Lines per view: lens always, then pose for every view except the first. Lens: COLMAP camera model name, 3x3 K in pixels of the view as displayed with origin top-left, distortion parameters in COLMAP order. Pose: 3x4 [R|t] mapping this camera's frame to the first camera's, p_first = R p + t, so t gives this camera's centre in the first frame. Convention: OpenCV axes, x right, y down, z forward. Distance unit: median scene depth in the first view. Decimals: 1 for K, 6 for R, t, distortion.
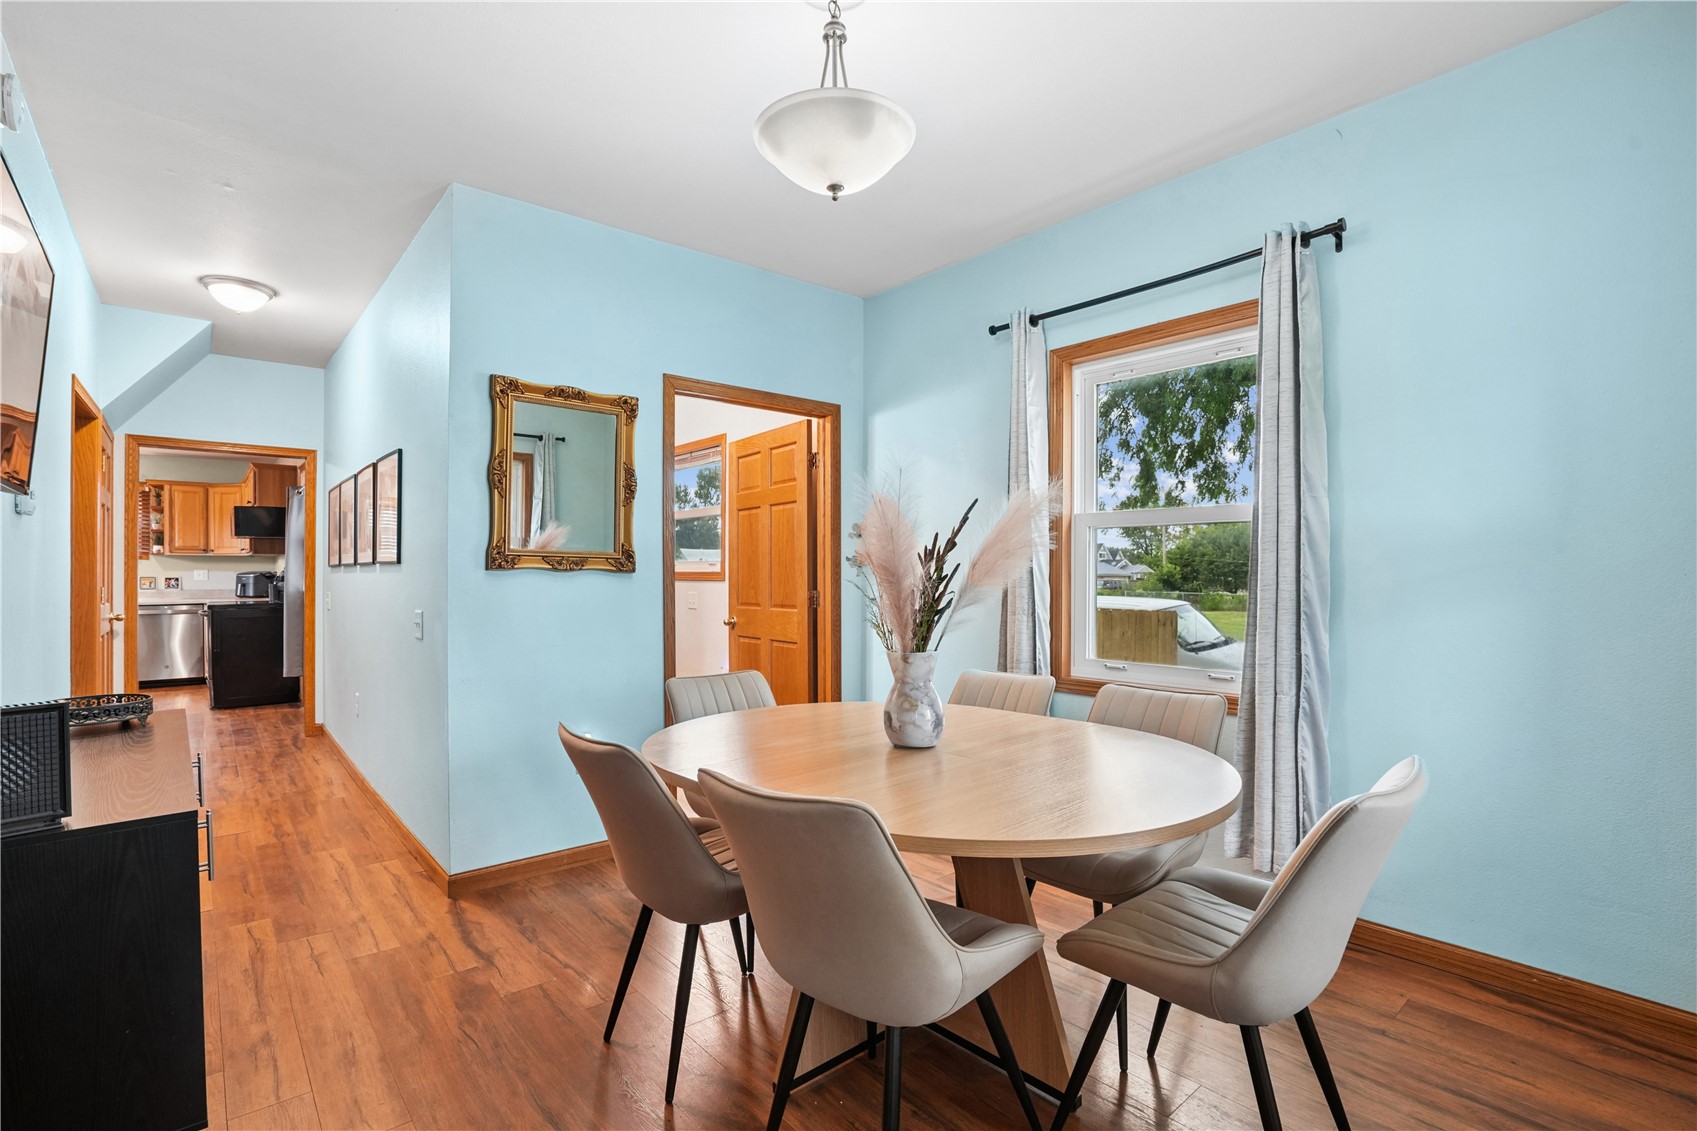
lens RADIAL K [[784.6, 0, 848.5], [0, 784.6, 571.4], [0, 0, 1]] dist [-0.054781, 0.022164]
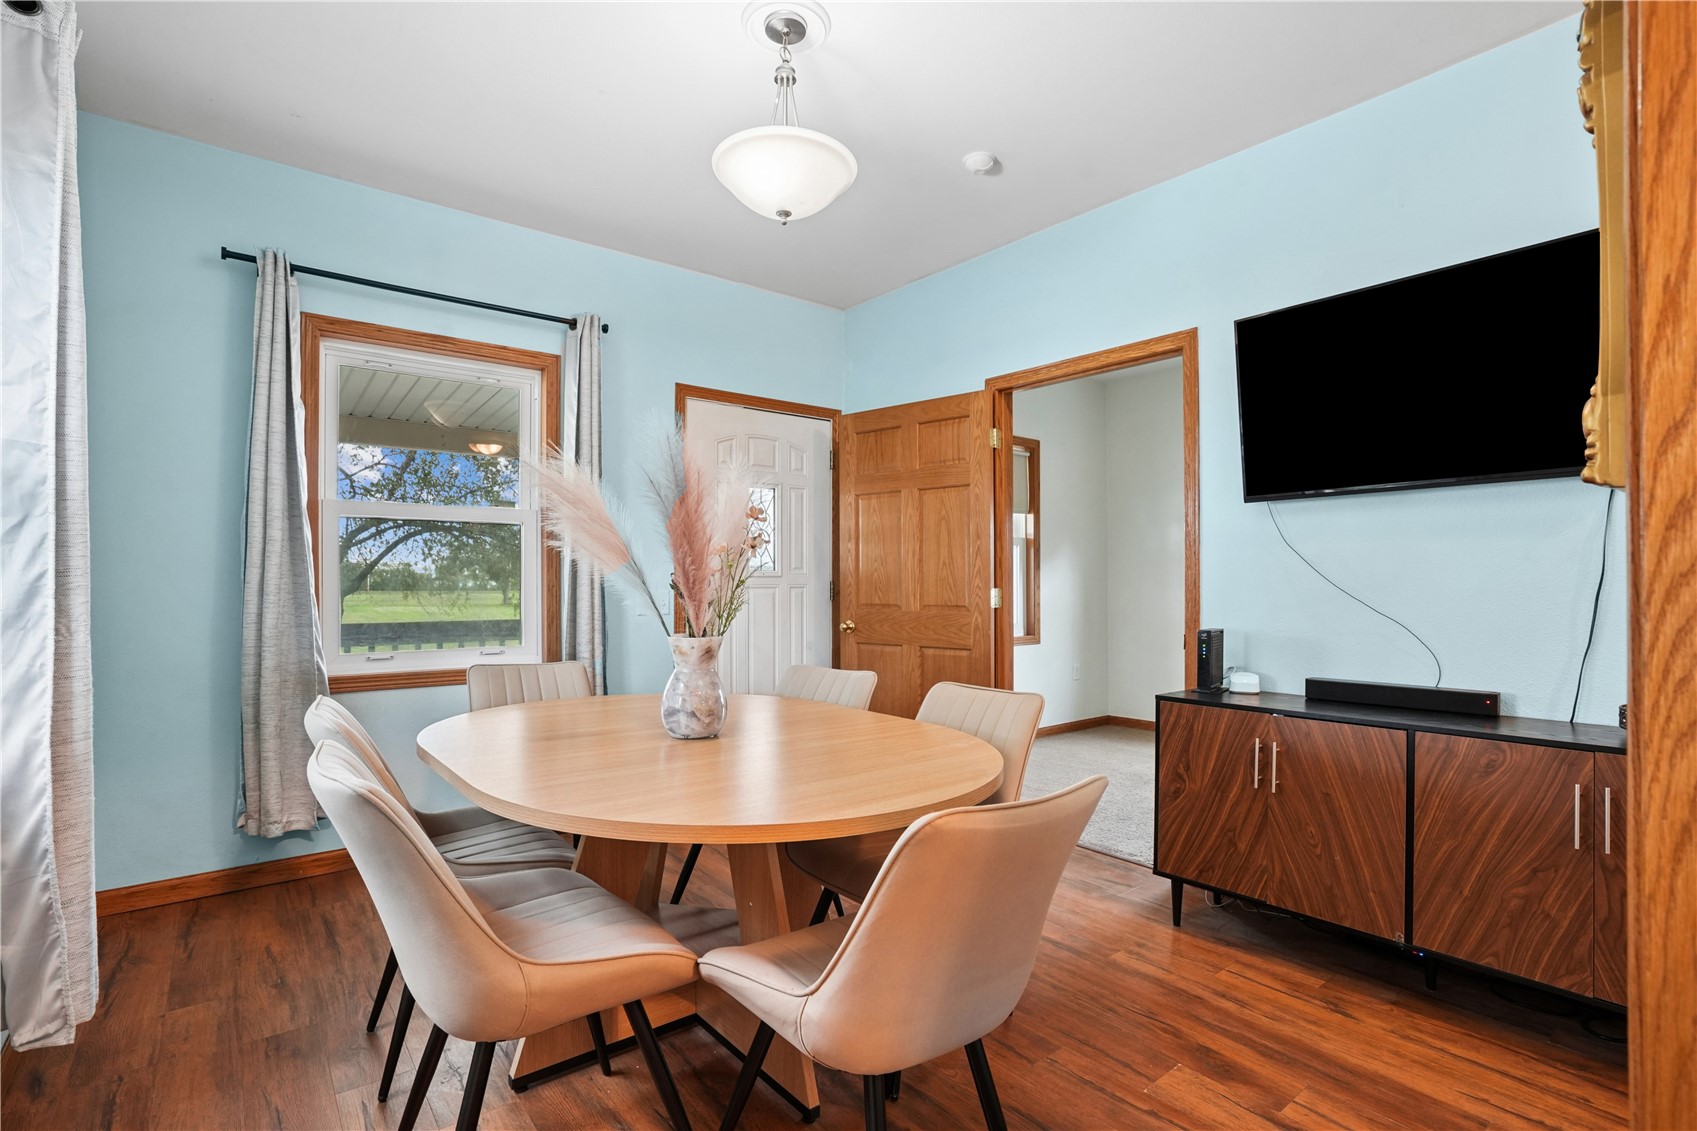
lens RADIAL K [[784.6, 0, 848.5], [0, 784.6, 571.4], [0, 0, 1]] dist [-0.054781, 0.022164]
pose [[-0.999617, -0.002707, 0.027542, -0.121652], [-0.003091, 0.999899, -0.013901, 0.034924], [-0.027502, -0.013981, -0.999524, 1.959122]]
